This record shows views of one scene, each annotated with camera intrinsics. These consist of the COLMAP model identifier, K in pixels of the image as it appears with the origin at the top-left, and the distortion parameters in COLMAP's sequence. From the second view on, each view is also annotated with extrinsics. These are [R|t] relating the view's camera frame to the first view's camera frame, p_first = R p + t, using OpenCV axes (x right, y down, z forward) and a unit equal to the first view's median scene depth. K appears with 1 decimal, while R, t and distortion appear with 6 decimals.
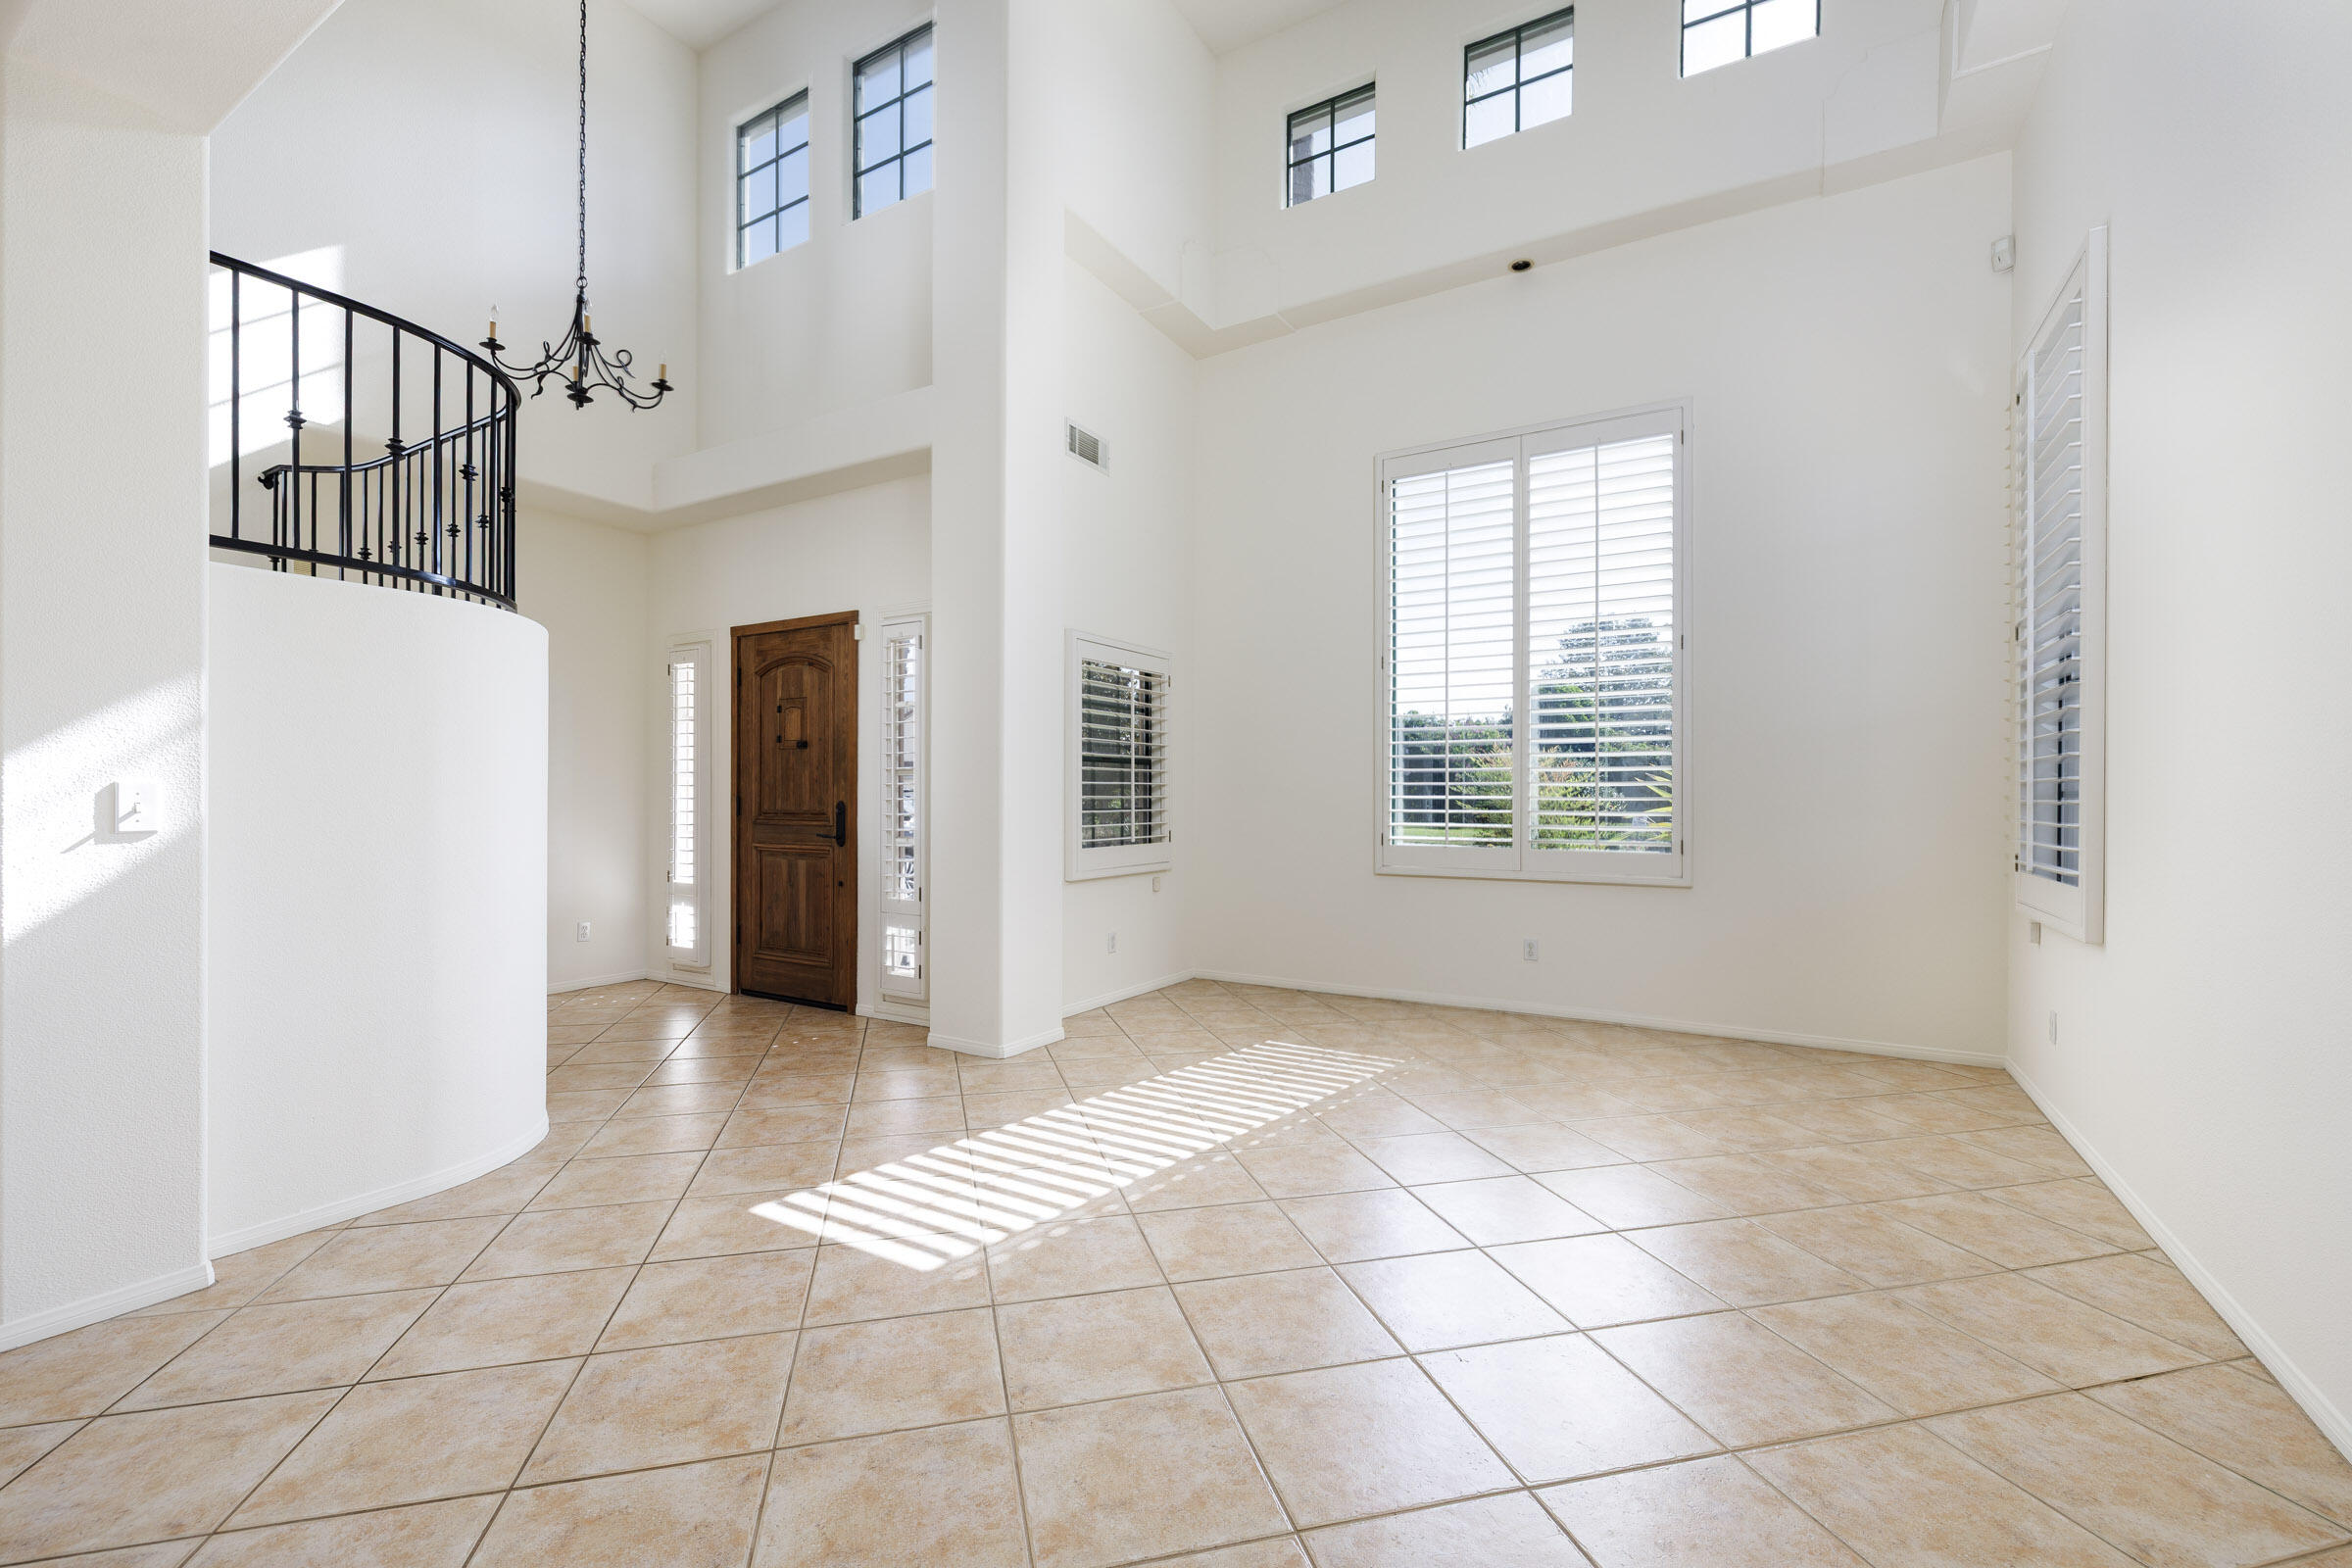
lens RADIAL K [[1010.7, 0, 1170.0], [0, 1010.7, 793.8], [0, 0, 1]] dist [0.001985, 0.000333]
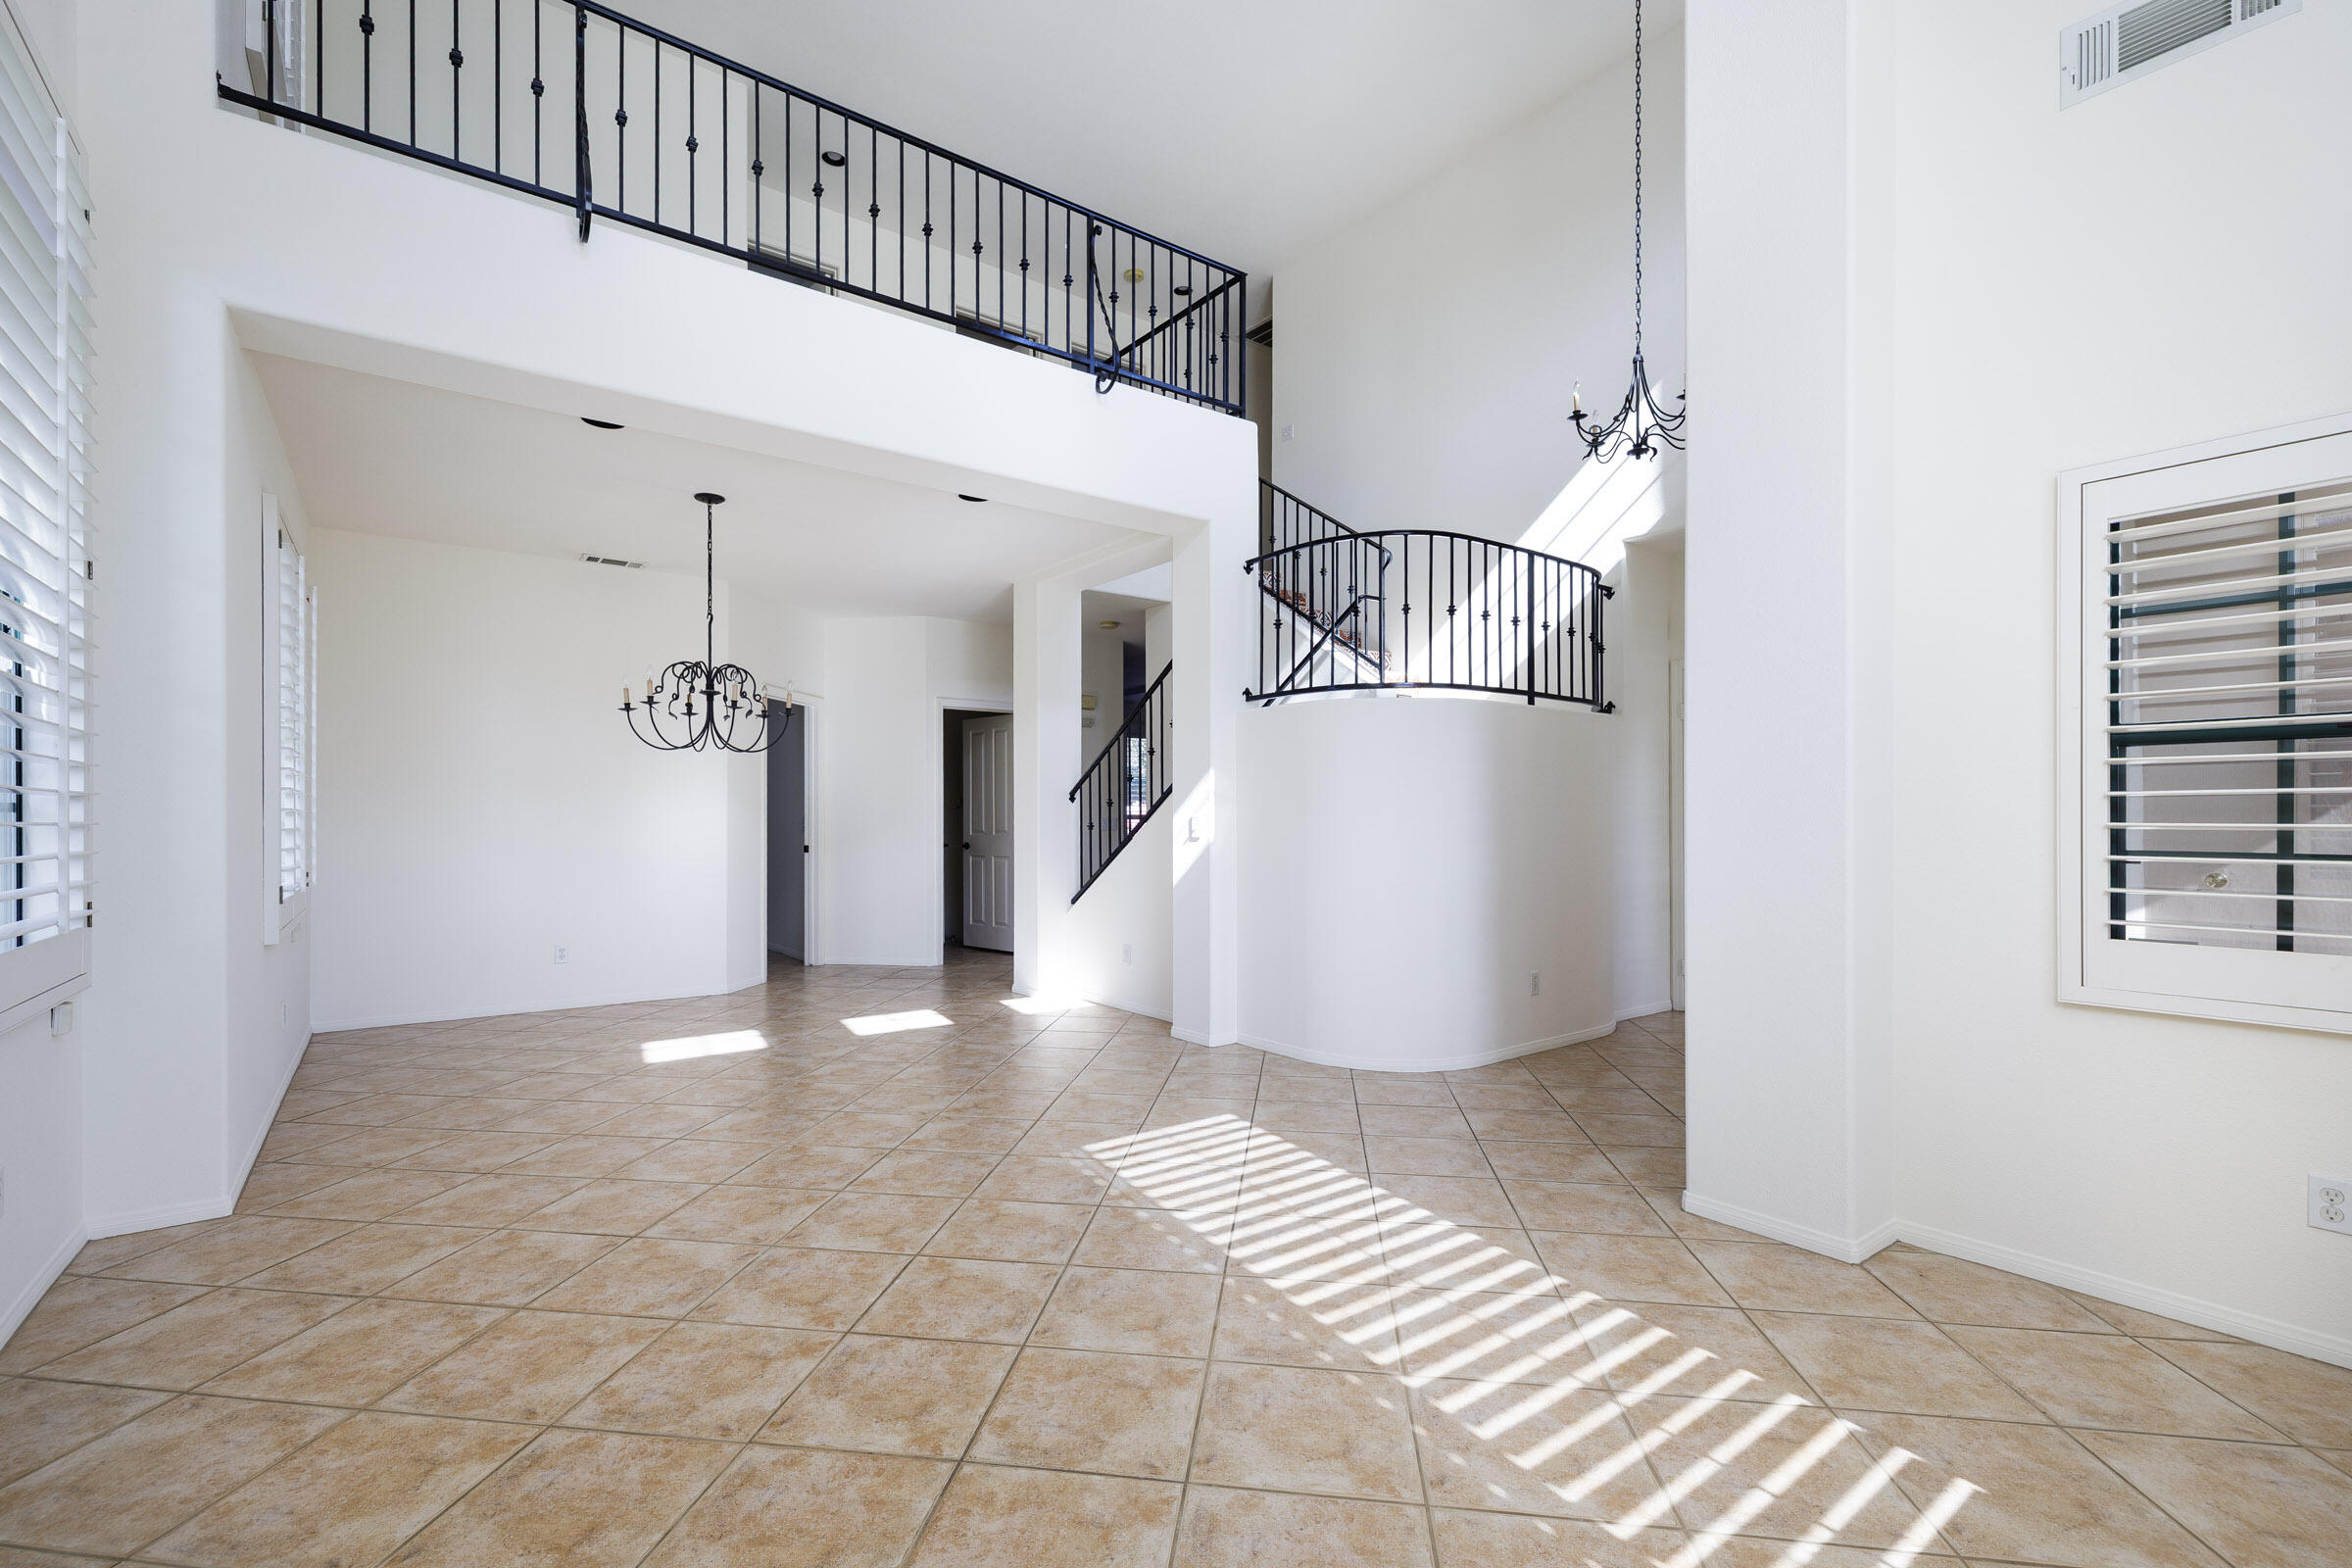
lens RADIAL K [[1010.7, 0, 1155.1], [0, 1010.7, 818.1], [0, 0, 1]] dist [0.001985, 0.000333]
pose [[-0.388564, -0.008358, -0.921384, 0.712251], [-0.001236, 0.999963, -0.008550, 0.006991], [0.921421, -0.002183, -0.388560, 1.114324]]
